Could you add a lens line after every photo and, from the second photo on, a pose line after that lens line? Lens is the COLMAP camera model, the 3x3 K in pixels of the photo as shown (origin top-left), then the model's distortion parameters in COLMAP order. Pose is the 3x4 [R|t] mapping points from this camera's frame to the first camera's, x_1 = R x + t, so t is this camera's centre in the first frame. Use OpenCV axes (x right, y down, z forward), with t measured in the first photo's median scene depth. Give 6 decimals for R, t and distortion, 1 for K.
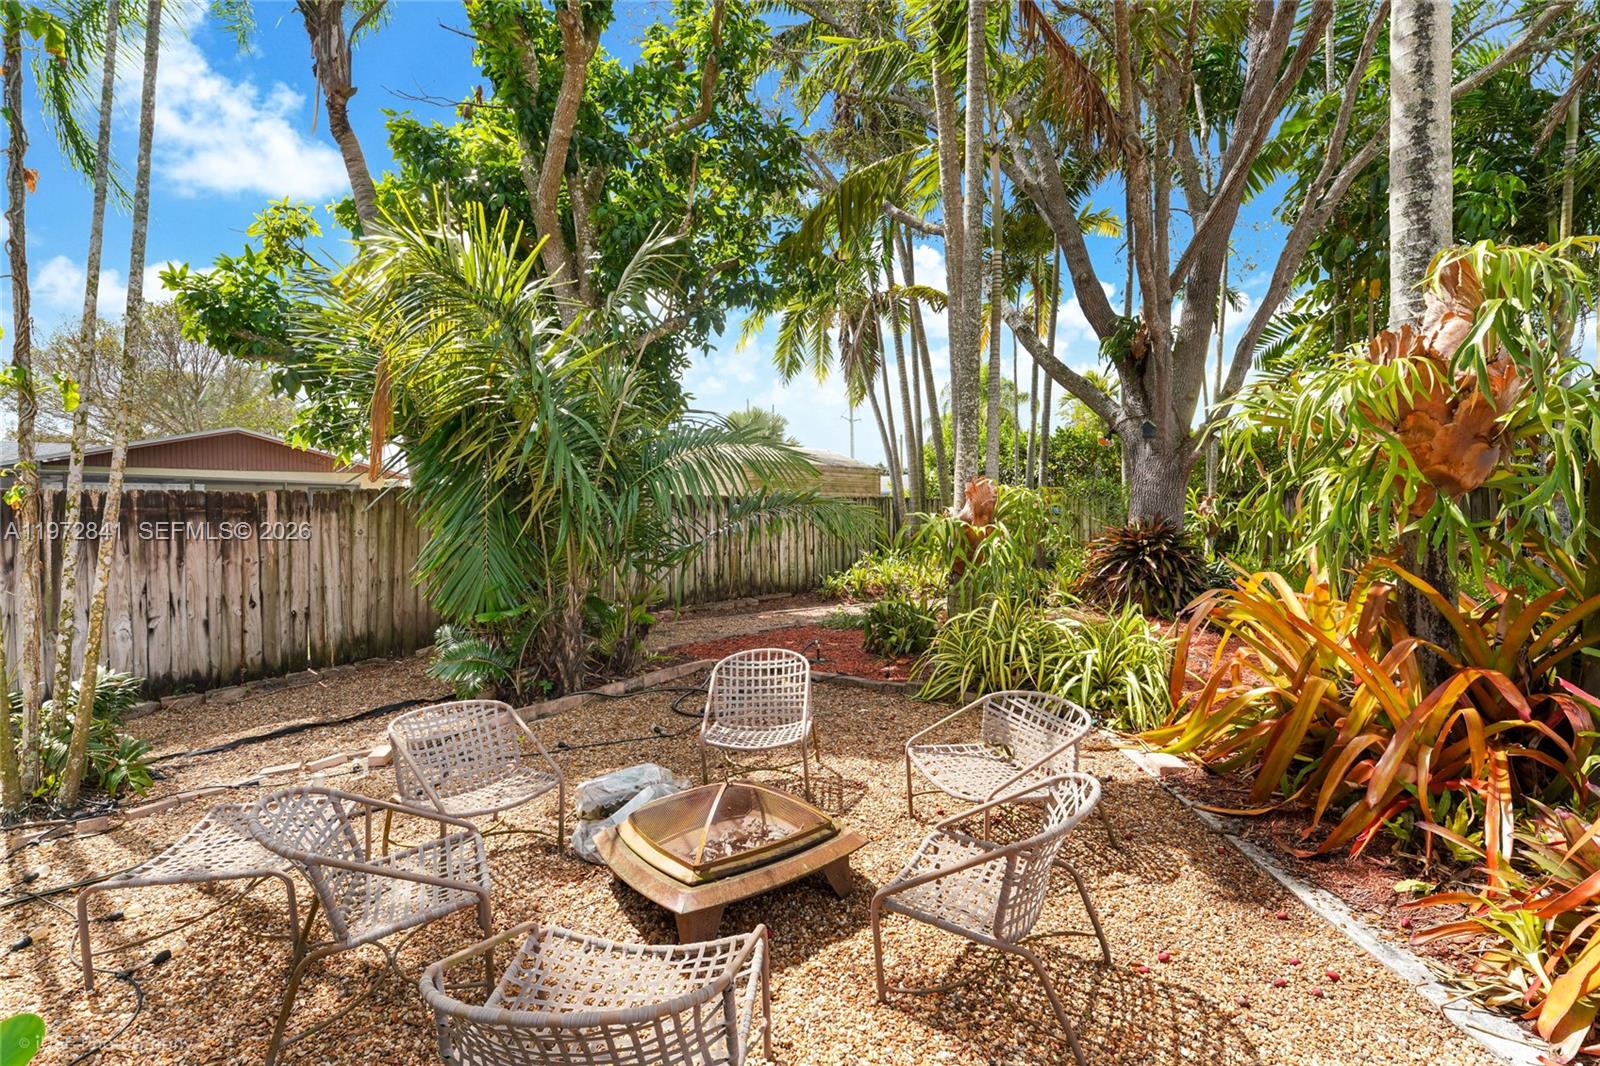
lens RADIAL K [[650.4, 0, 815.8], [0, 650.4, 525.9], [0, 0, 1]] dist [-0.026484, 0.000286]
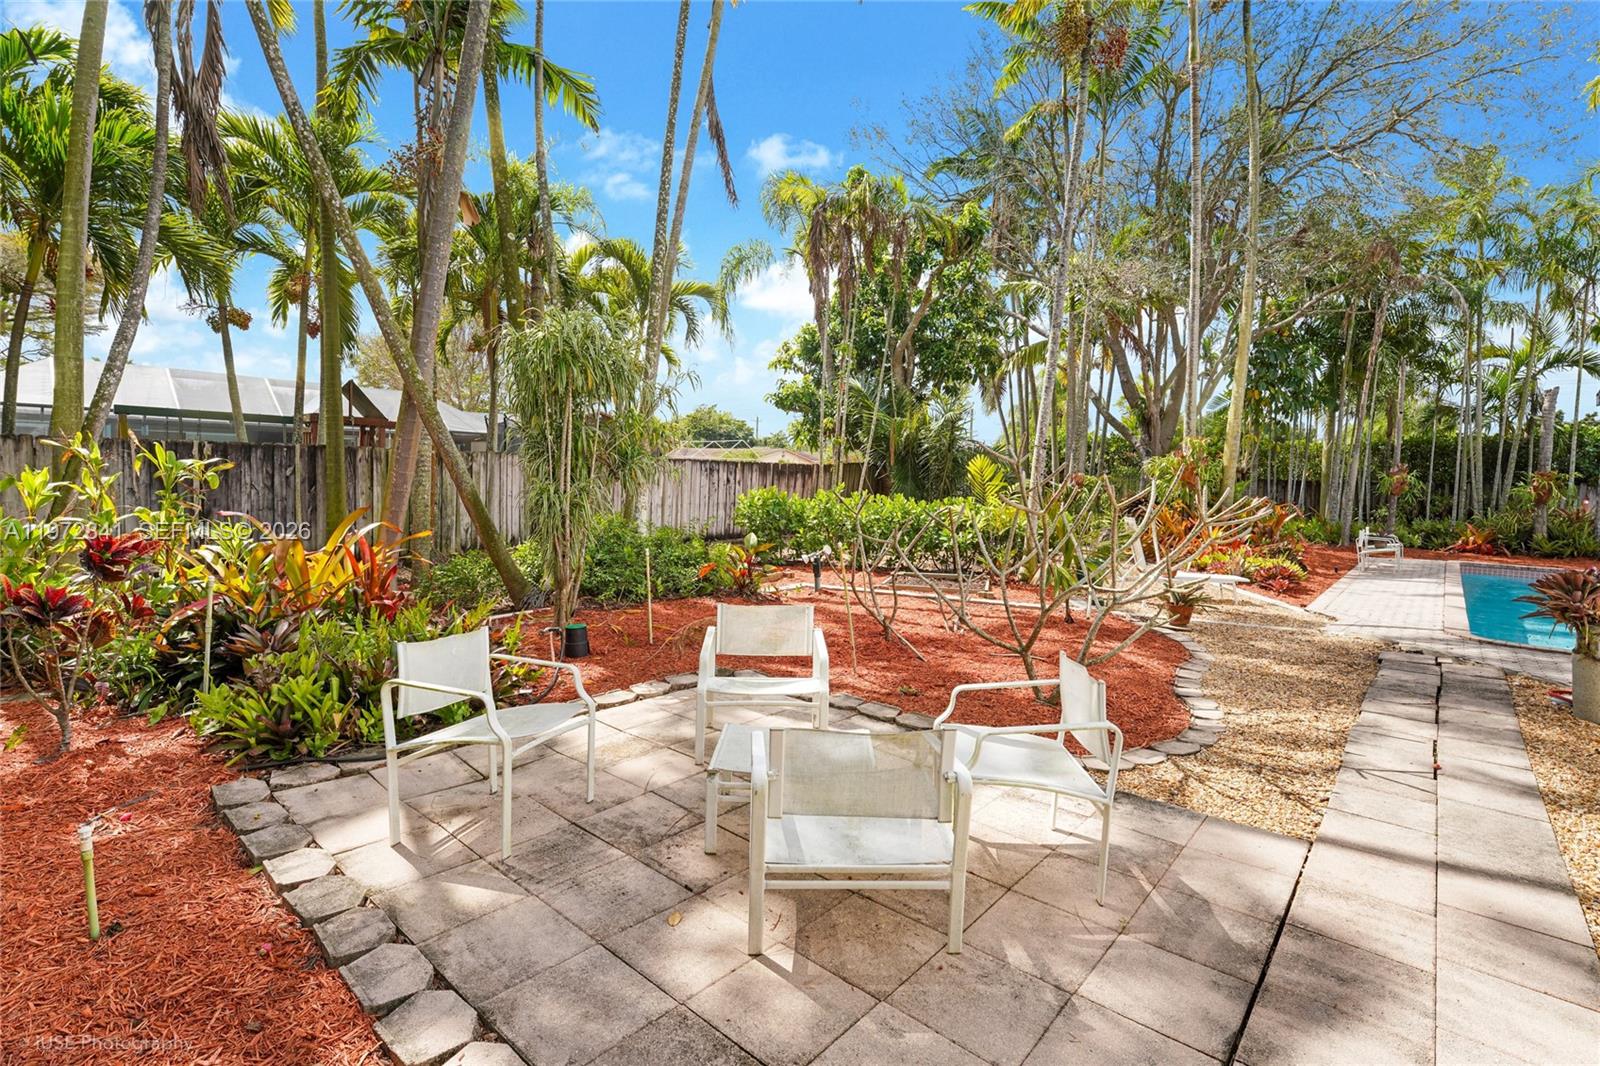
lens RADIAL K [[650.4, 0, 815.8], [0, 650.4, 525.9], [0, 0, 1]] dist [-0.026484, 0.000286]
pose [[0.996391, 0.045506, -0.071657, -0.441646], [-0.041000, 0.997161, 0.063154, 0.022333], [0.074327, -0.059989, 0.995428, -1.256610]]
